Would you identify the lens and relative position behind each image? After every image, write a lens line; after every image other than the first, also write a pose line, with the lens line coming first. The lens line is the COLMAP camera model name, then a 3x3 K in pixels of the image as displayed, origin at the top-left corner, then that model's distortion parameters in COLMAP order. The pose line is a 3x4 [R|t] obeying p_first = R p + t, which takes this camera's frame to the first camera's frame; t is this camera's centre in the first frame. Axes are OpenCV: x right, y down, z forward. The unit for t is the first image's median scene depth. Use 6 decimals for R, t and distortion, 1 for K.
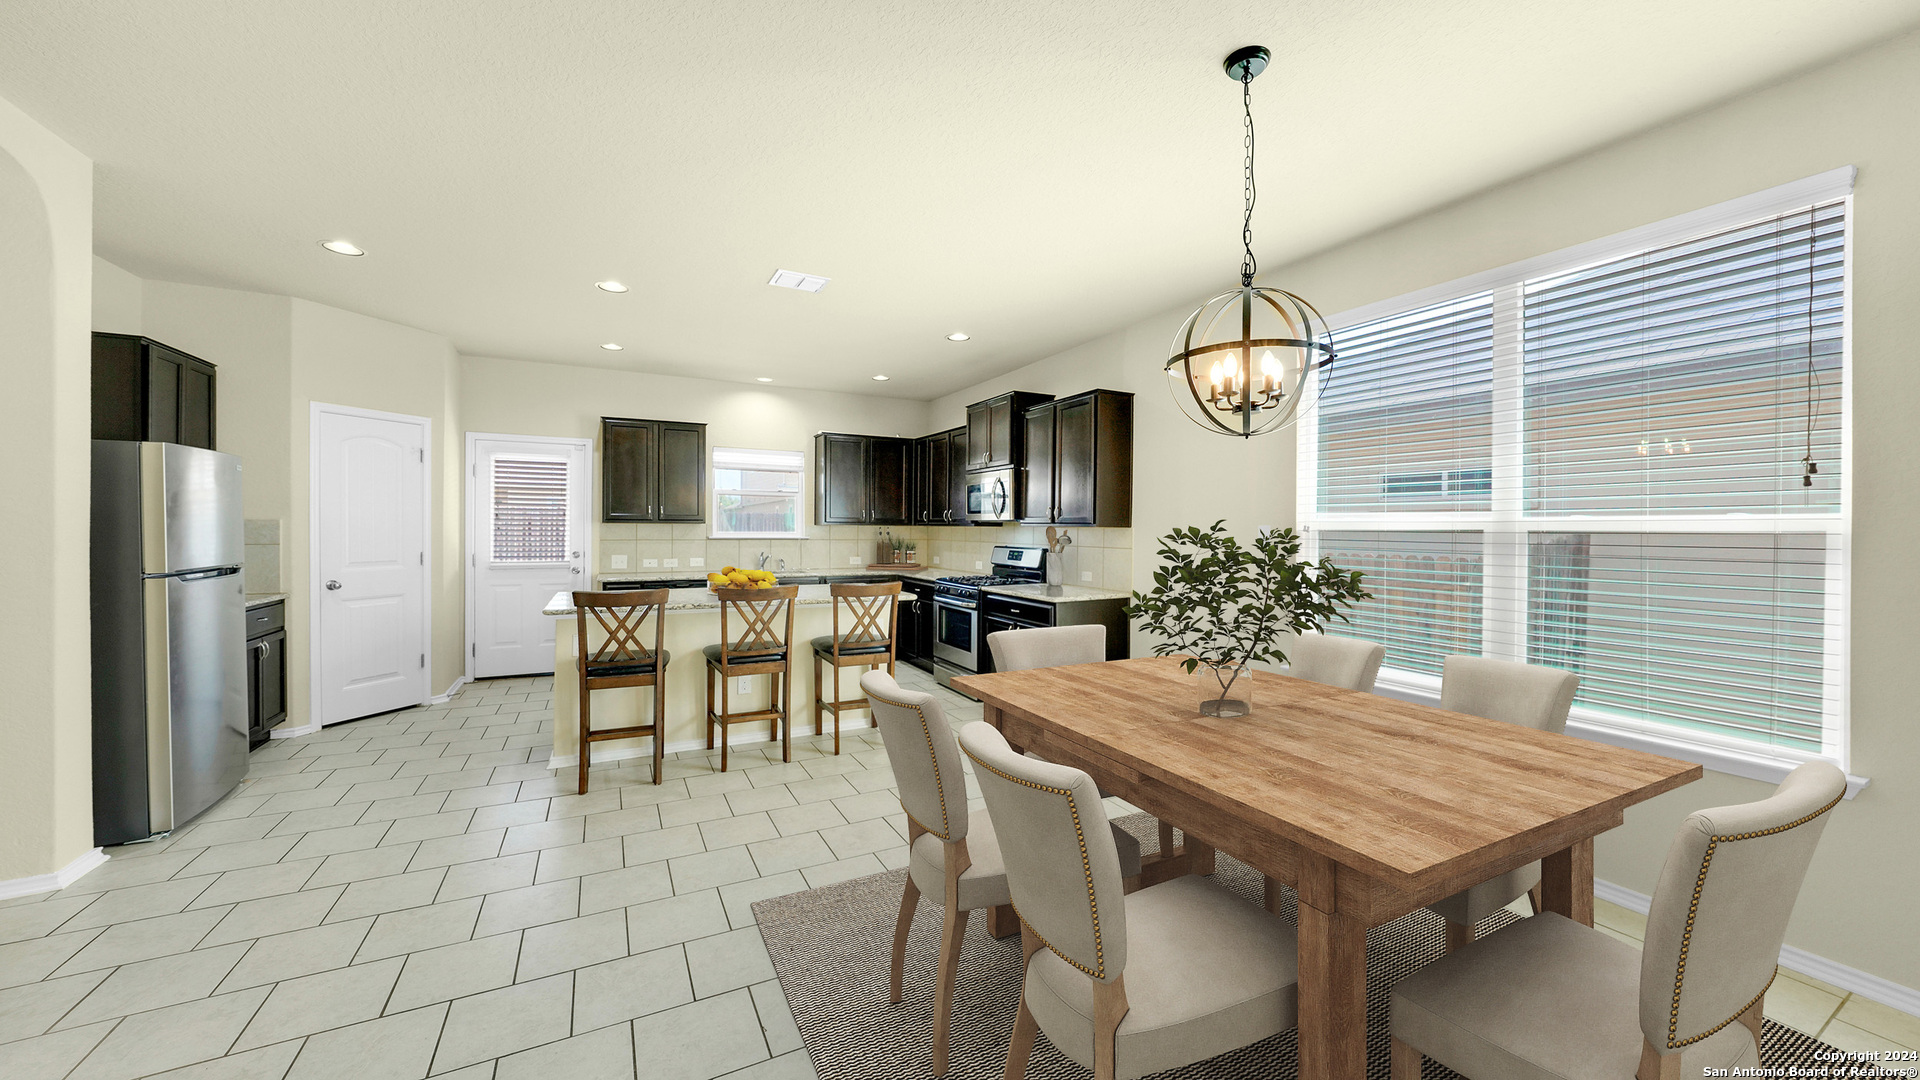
lens RADIAL K [[680.3, 0, 954.9], [0, 680.3, 526.4], [0, 0, 1]] dist [-0.021332, 0.001405]
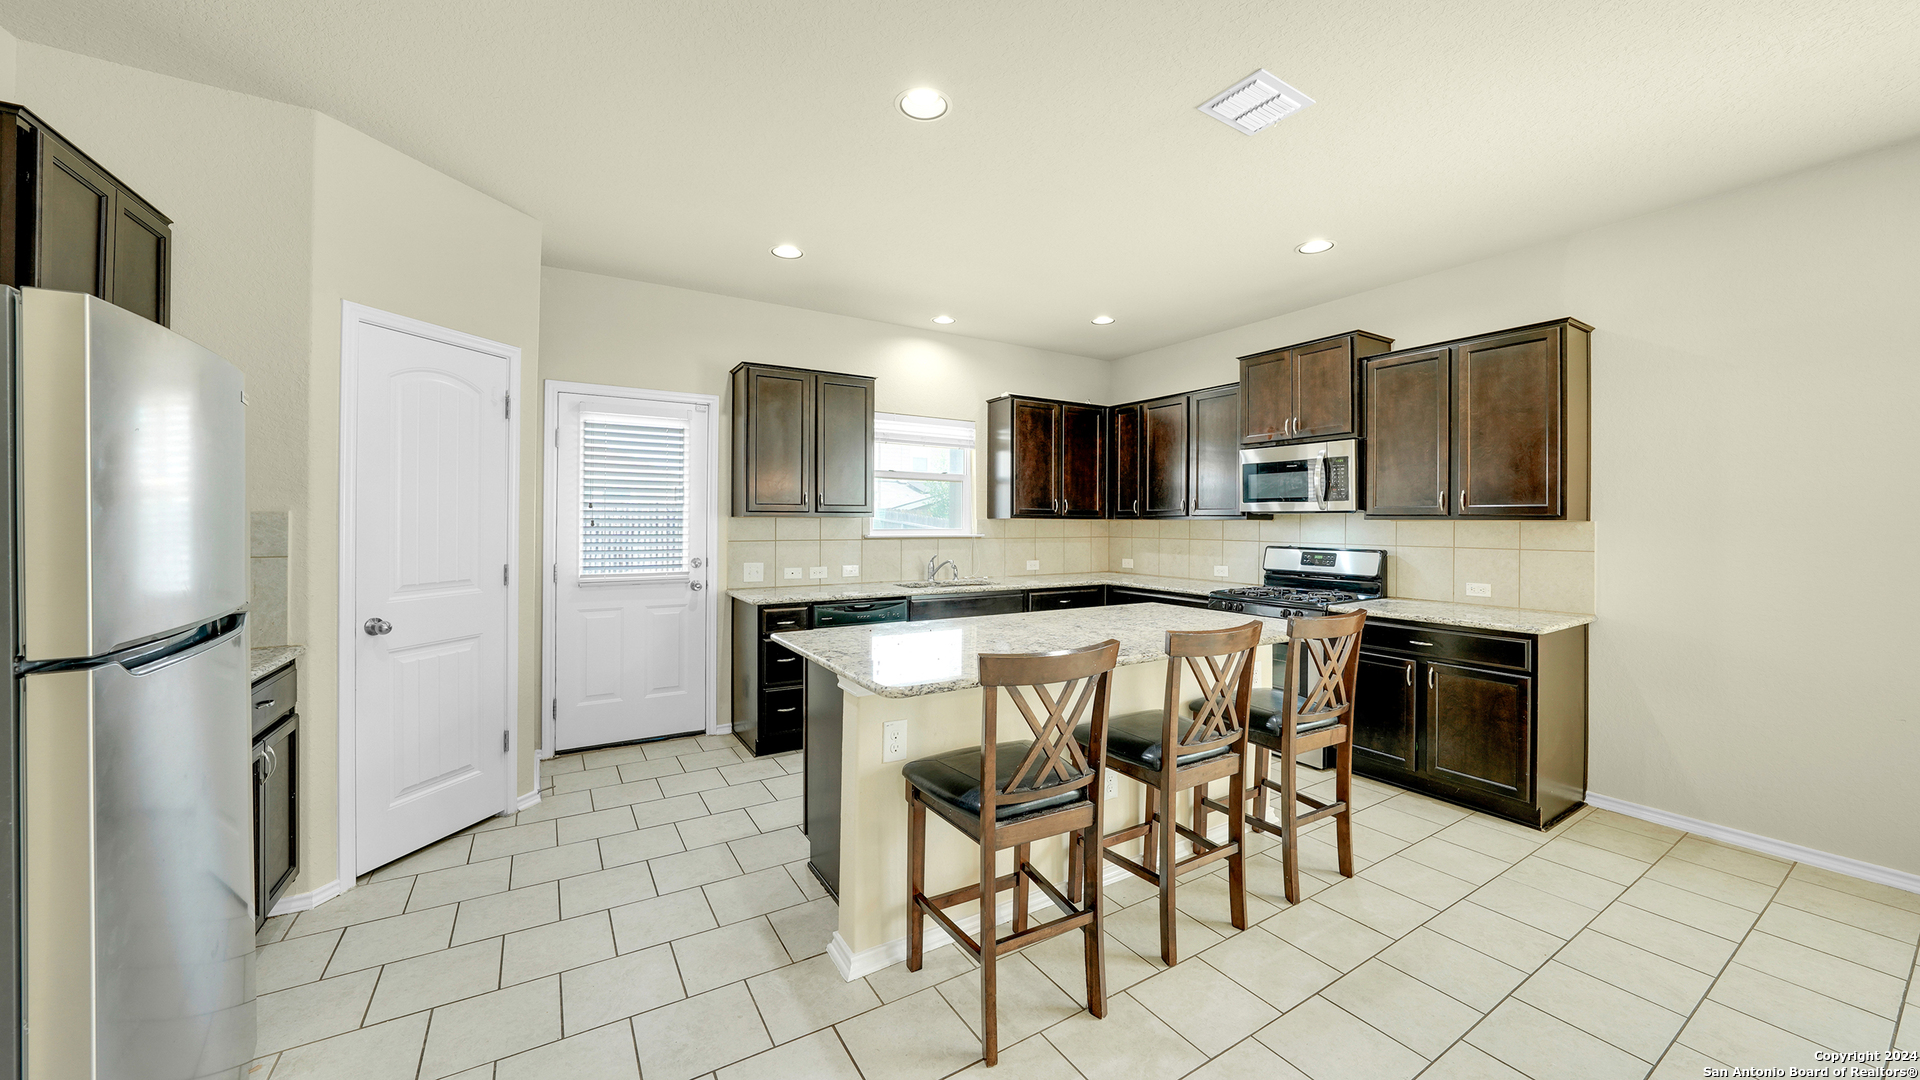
lens RADIAL K [[680.3, 0, 939.7], [0, 680.3, 510.0], [0, 0, 1]] dist [-0.021332, 0.001405]
pose [[0.997826, -0.002223, 0.065862, -0.380733], [0.003094, 0.999909, -0.013128, -0.002047], [-0.065826, 0.013303, 0.997742, 0.309319]]
